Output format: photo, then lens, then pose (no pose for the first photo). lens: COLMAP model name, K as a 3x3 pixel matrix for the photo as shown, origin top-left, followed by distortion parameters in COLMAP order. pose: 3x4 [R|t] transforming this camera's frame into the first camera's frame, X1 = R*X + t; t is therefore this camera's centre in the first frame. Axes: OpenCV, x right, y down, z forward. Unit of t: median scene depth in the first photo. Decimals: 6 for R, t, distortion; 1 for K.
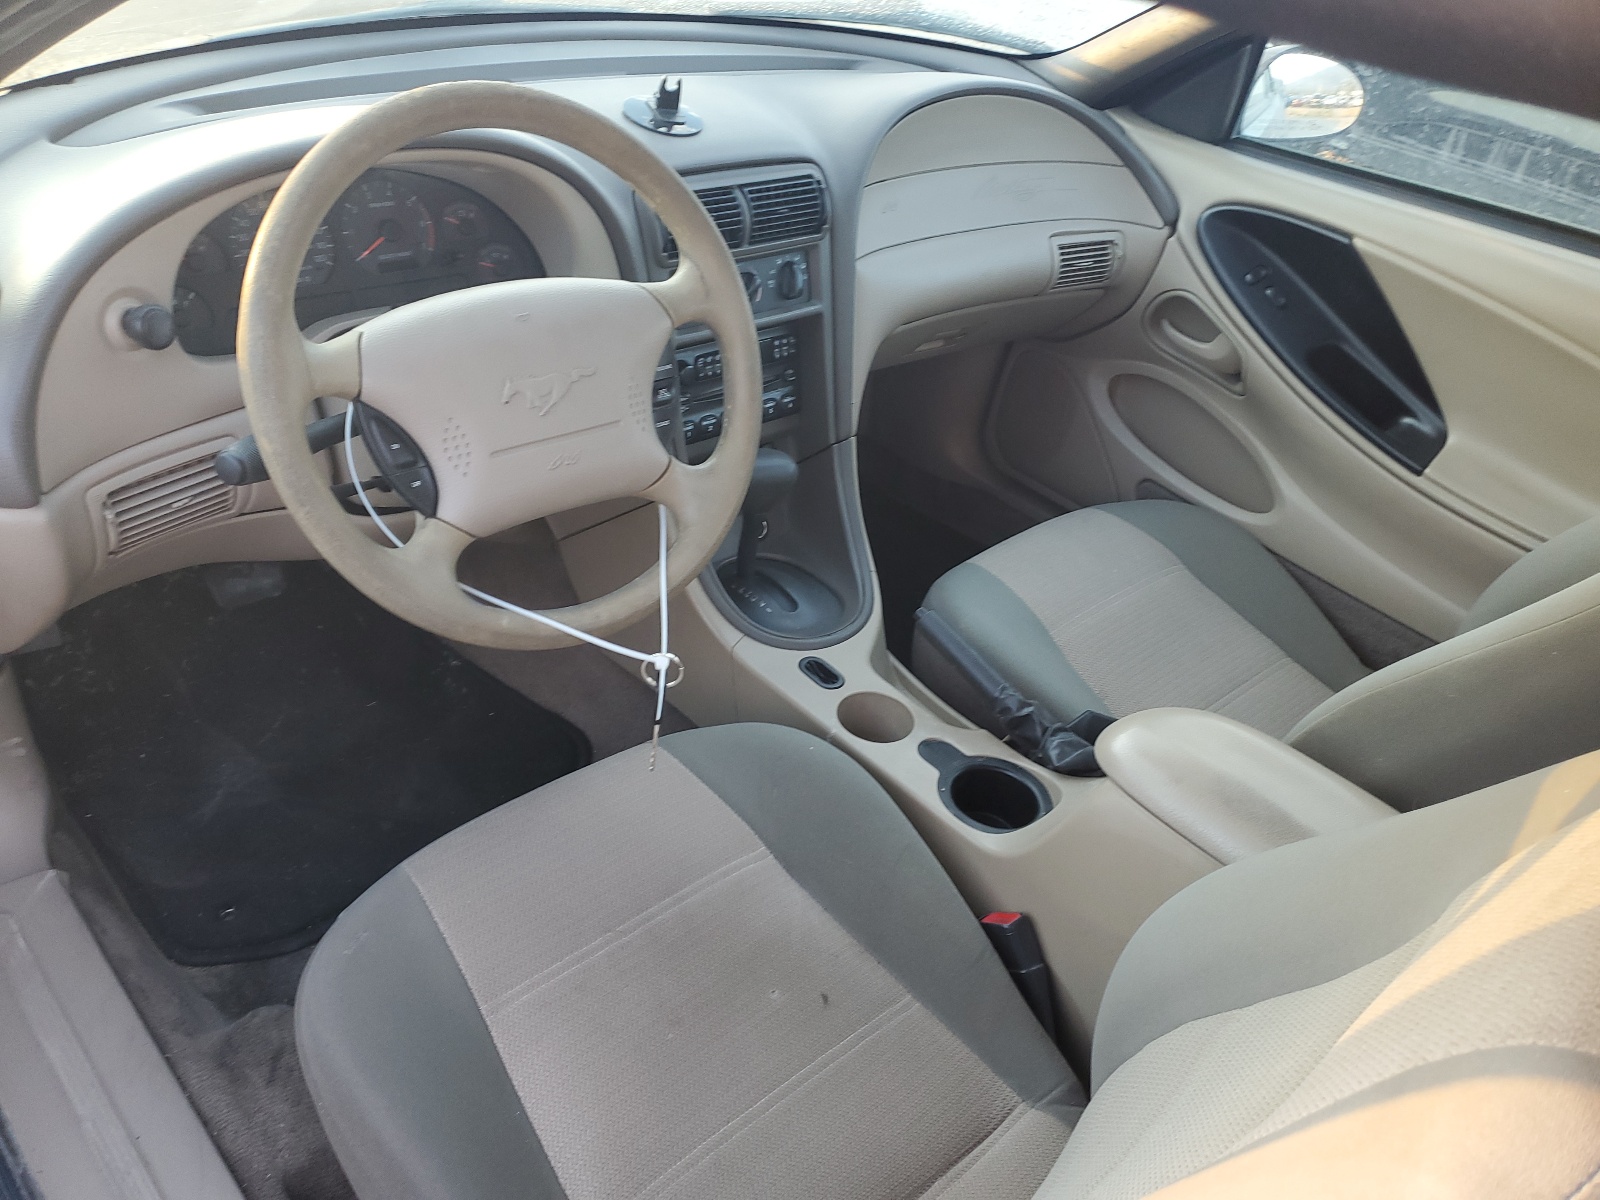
lens RADIAL K [[1231.5, 0, 801.7], [0, 1231.5, 659.3], [0, 0, 1]] dist [0.096691, -0.228075]
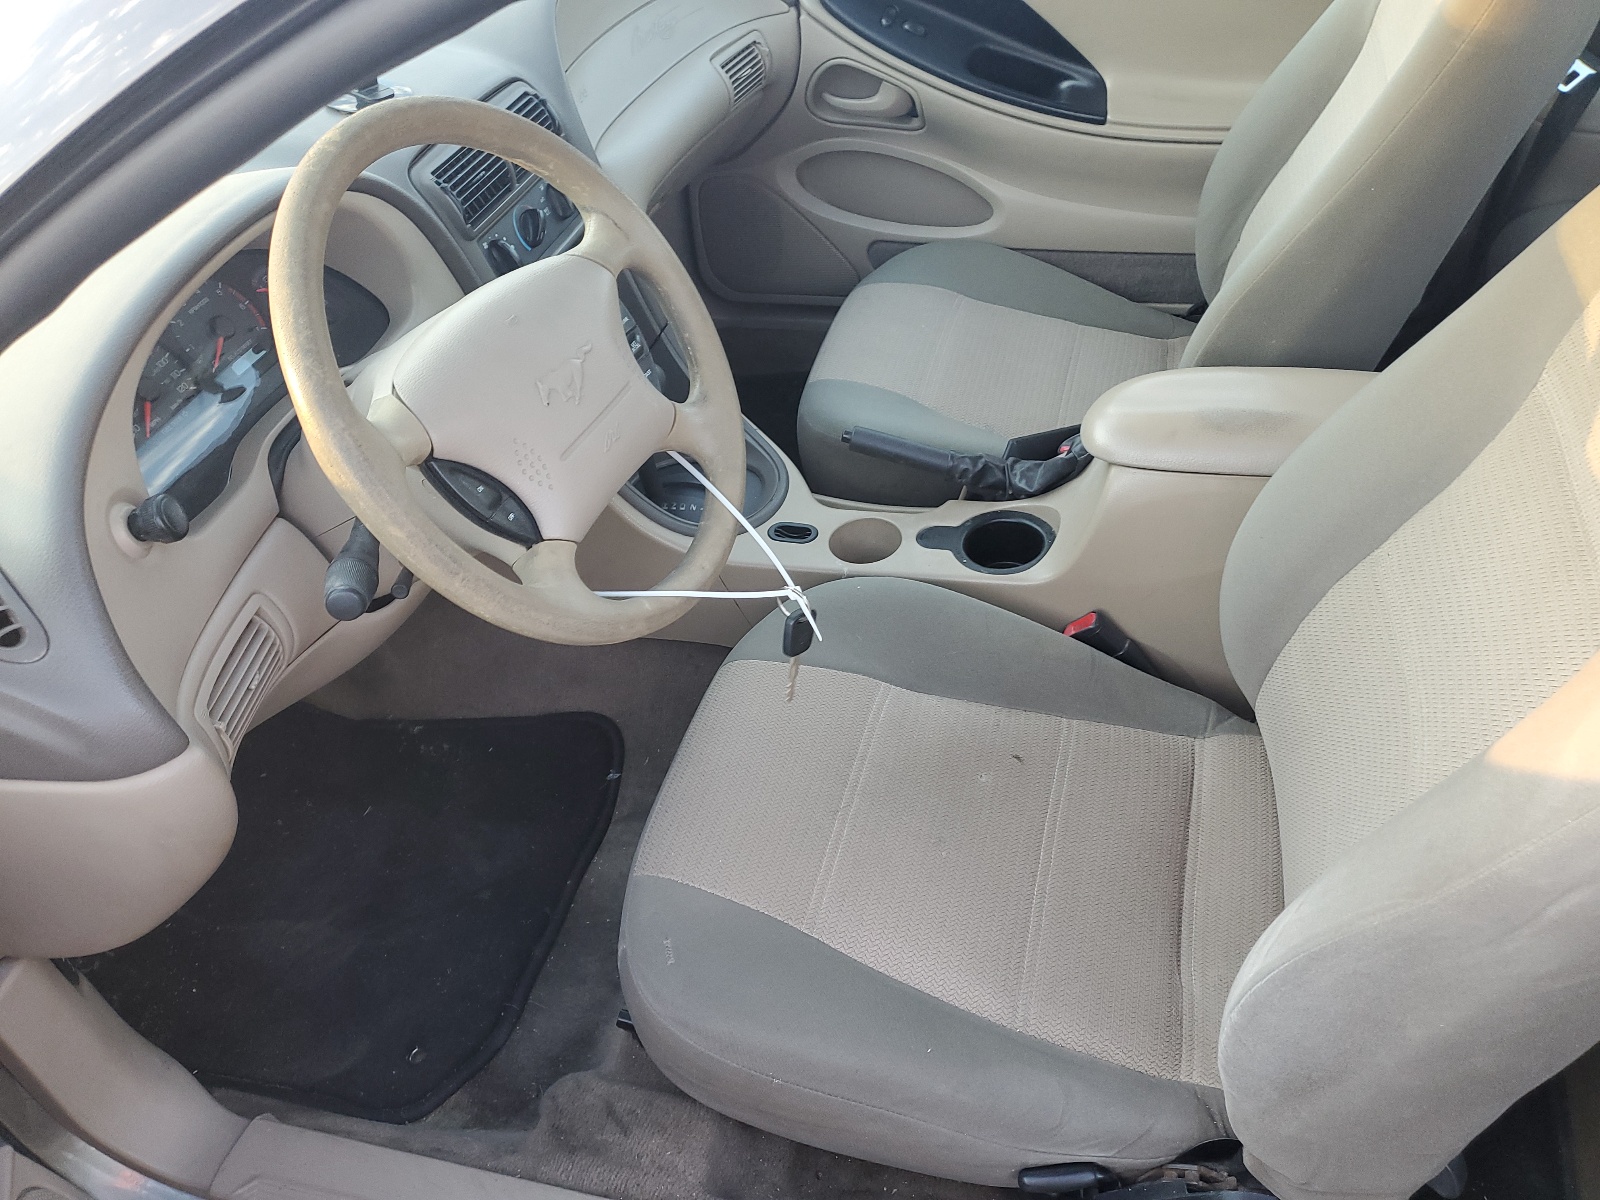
lens RADIAL K [[1231.5, 0, 801.7], [0, 1231.5, 659.3], [0, 0, 1]] dist [0.096691, -0.228075]
pose [[0.814771, -0.524158, 0.247804, -0.295913], [0.494170, 0.851364, 0.176000, -0.077978], [-0.303223, -0.020942, 0.952689, -0.001652]]
